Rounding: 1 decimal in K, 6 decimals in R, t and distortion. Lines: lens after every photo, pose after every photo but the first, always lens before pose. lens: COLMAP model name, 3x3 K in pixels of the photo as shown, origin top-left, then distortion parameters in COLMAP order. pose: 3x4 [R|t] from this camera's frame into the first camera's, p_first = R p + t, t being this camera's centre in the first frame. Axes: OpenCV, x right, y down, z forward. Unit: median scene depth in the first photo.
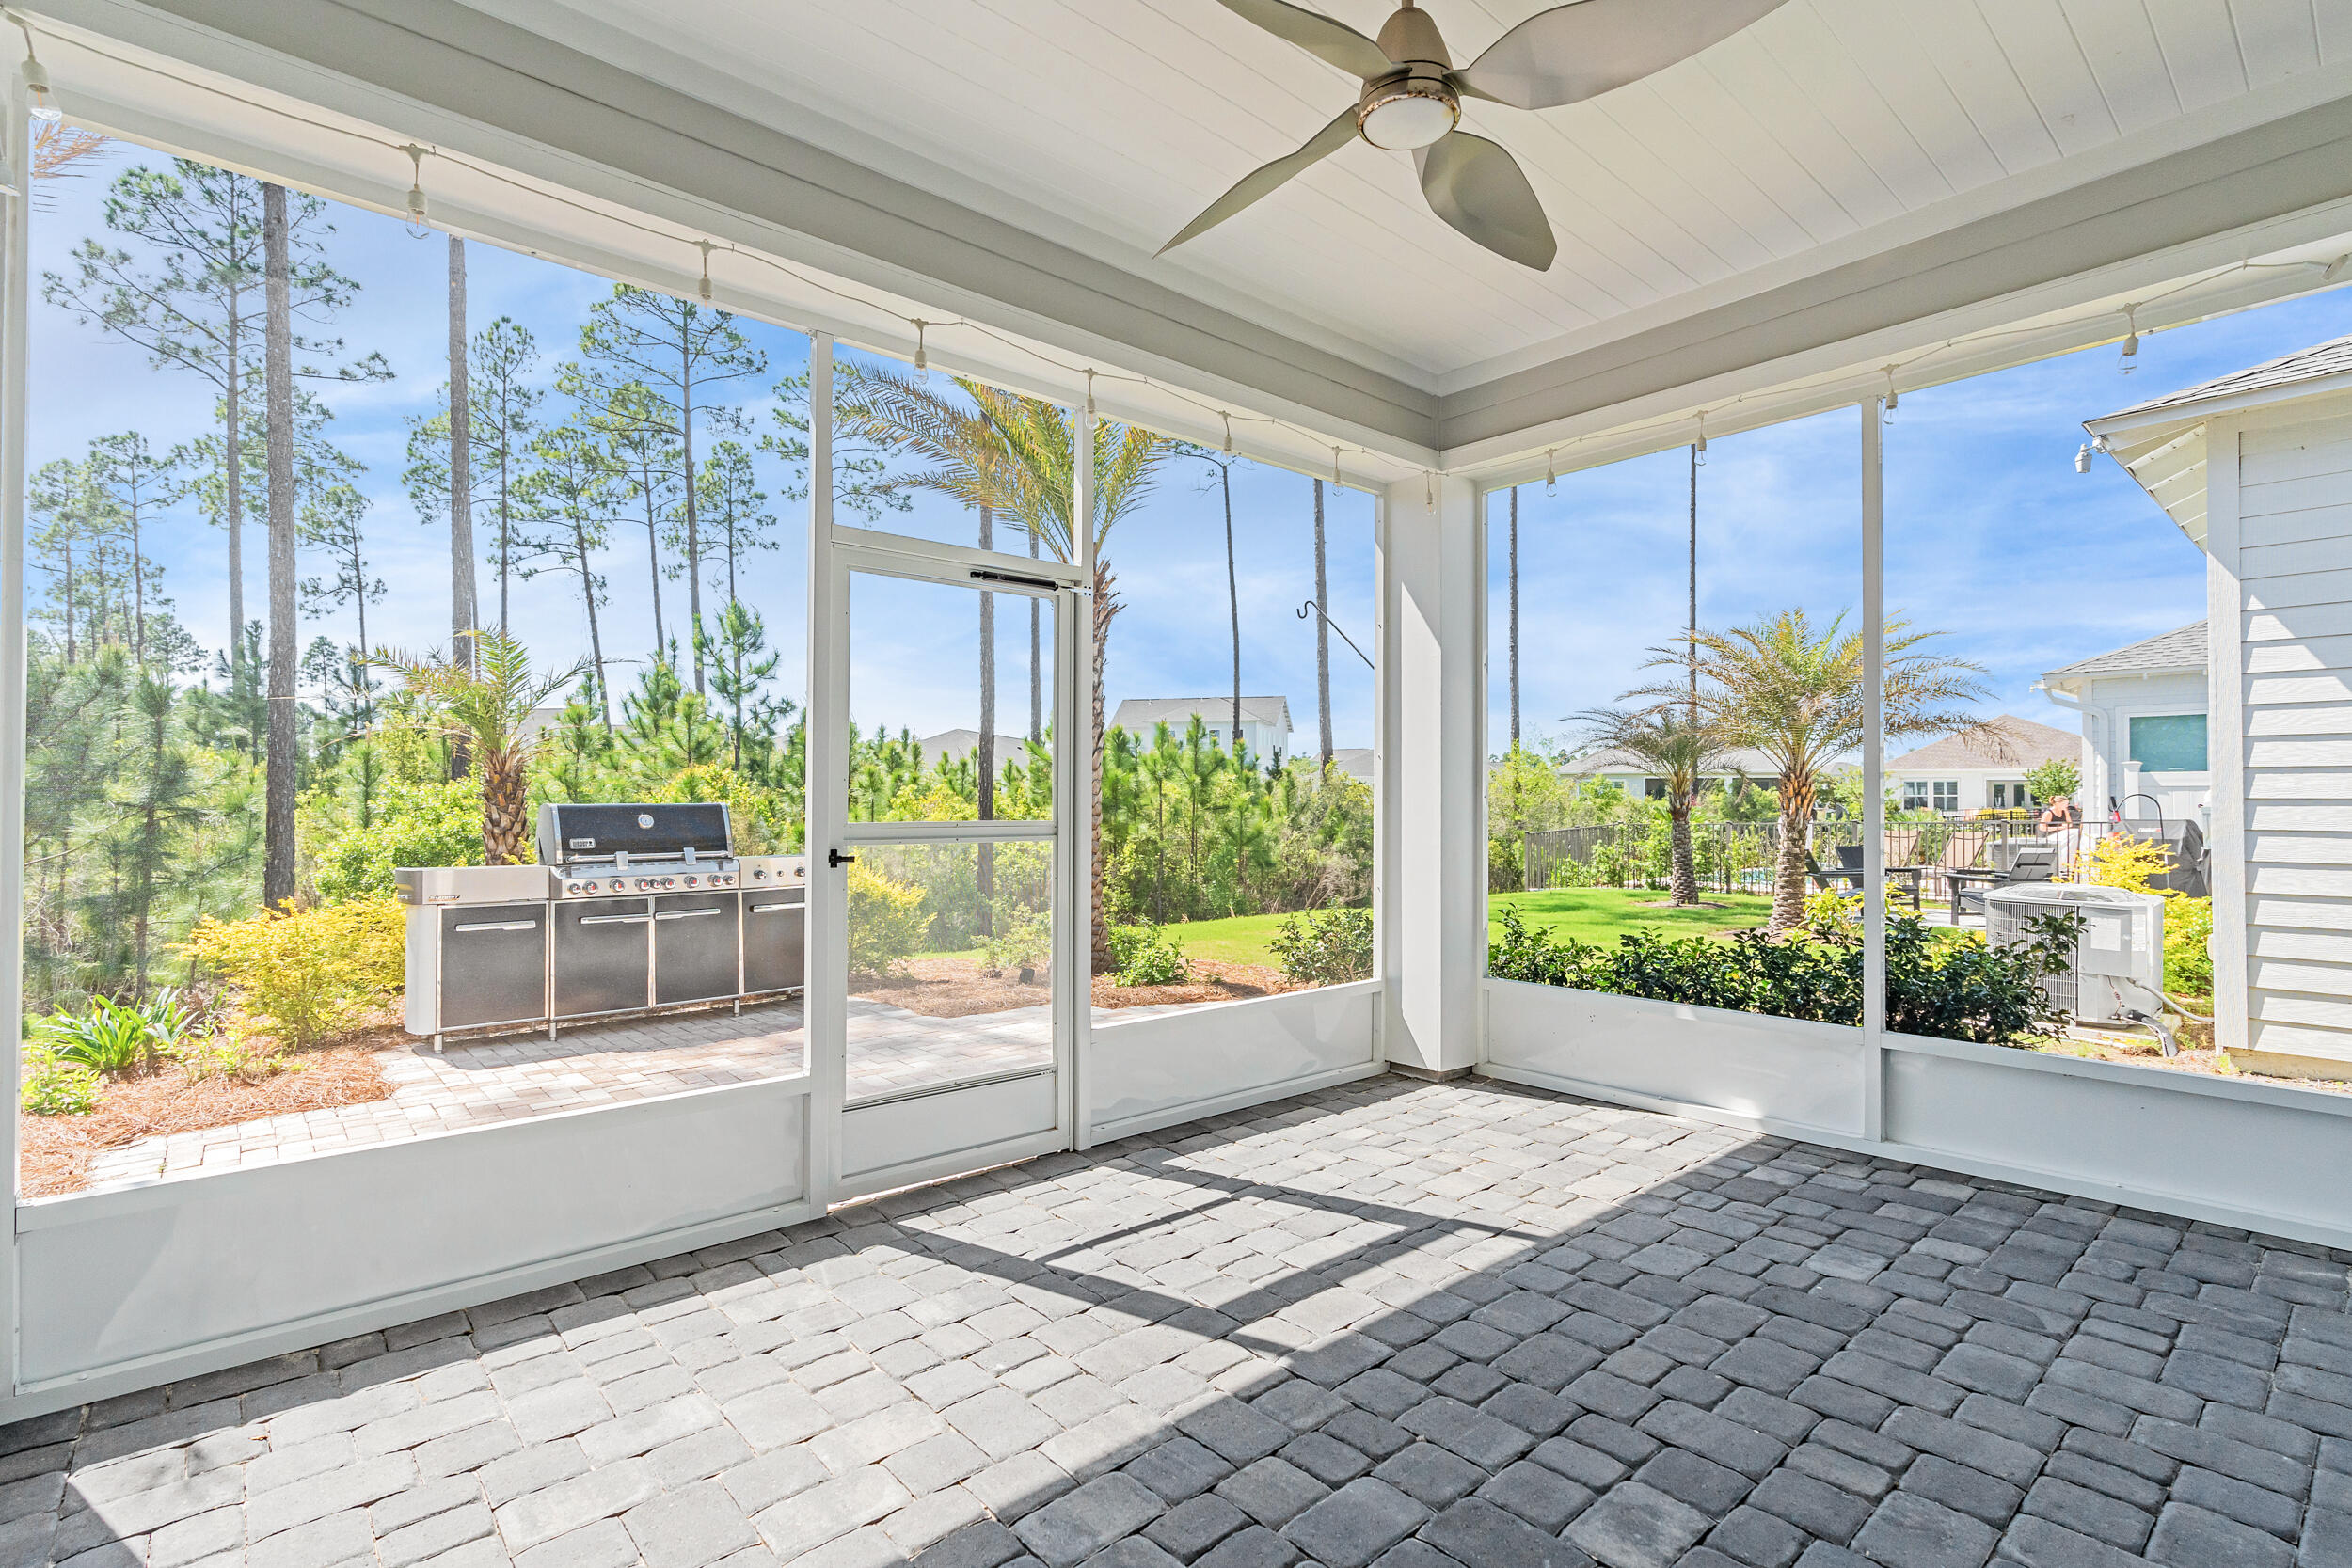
lens RADIAL K [[1088.6, 0, 1155.6], [0, 1088.6, 791.5], [0, 0, 1]] dist [-0.004509, 0.000881]
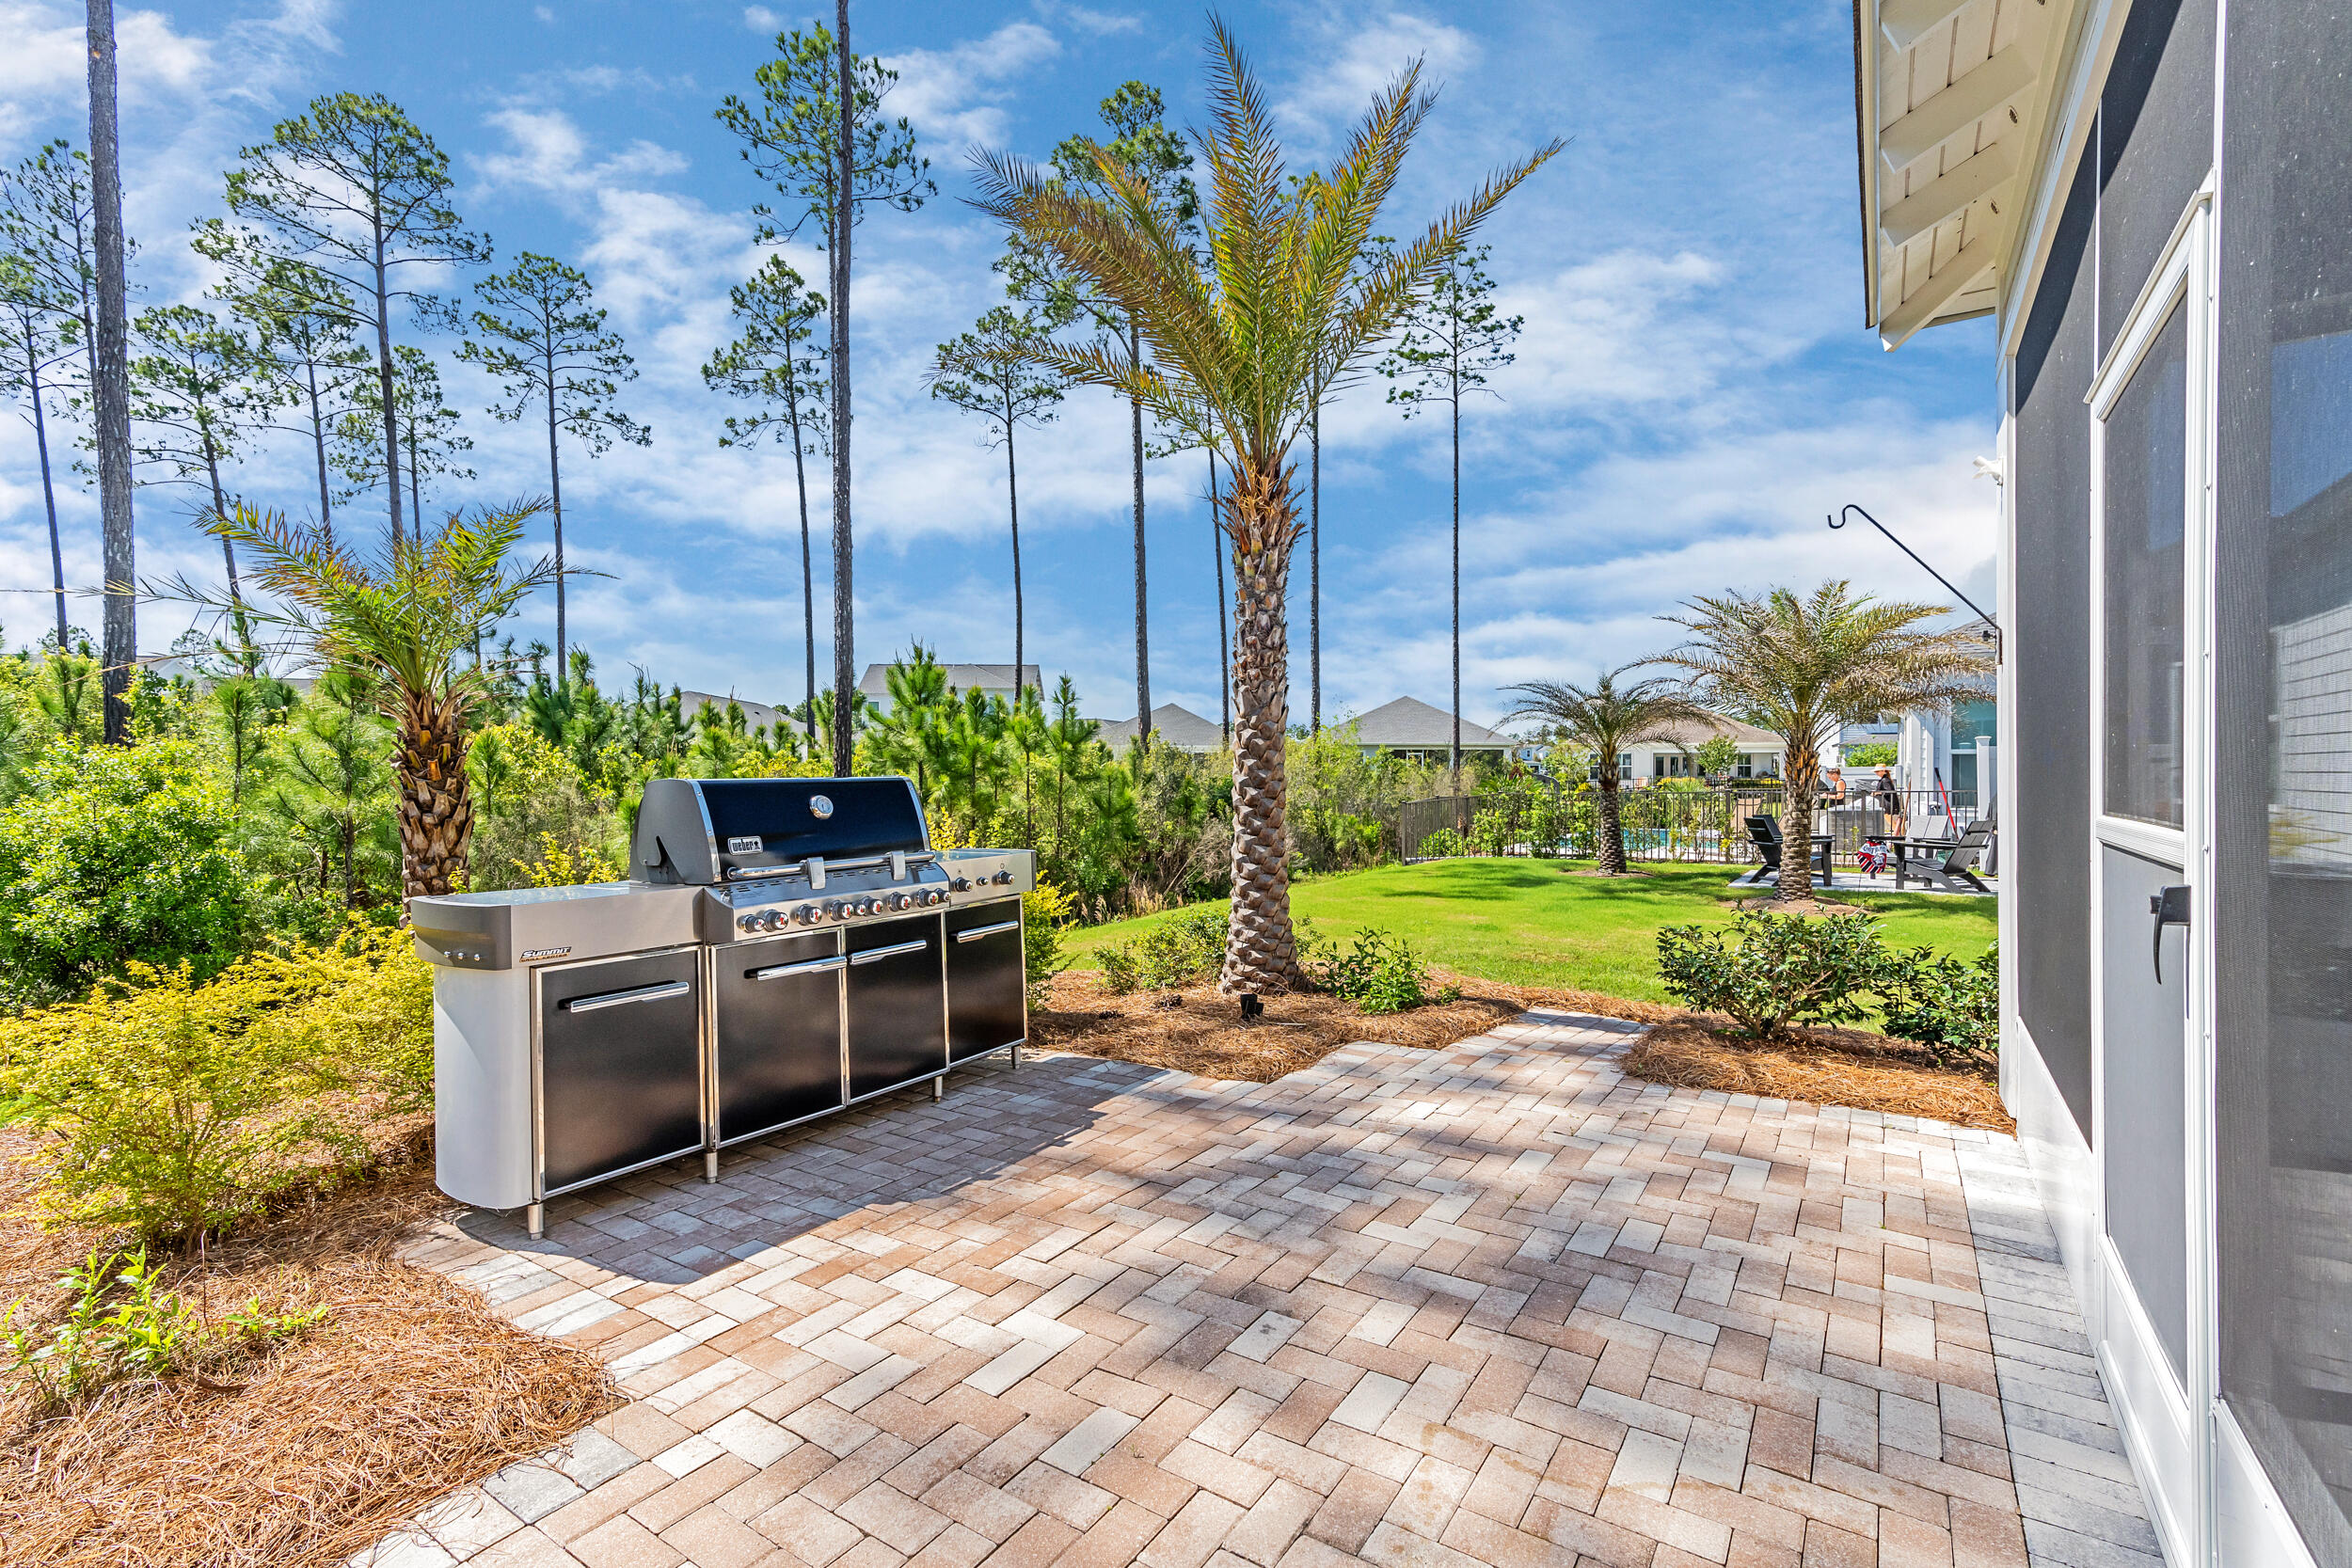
lens RADIAL K [[1088.6, 0, 1185.2], [0, 1088.6, 783.2], [0, 0, 1]] dist [-0.004509, 0.000881]
pose [[0.966898, -0.002271, 0.255154, -0.097460], [-0.003099, 0.999782, 0.020644, 0.000251], [-0.255145, -0.020751, 0.966680, 0.079909]]
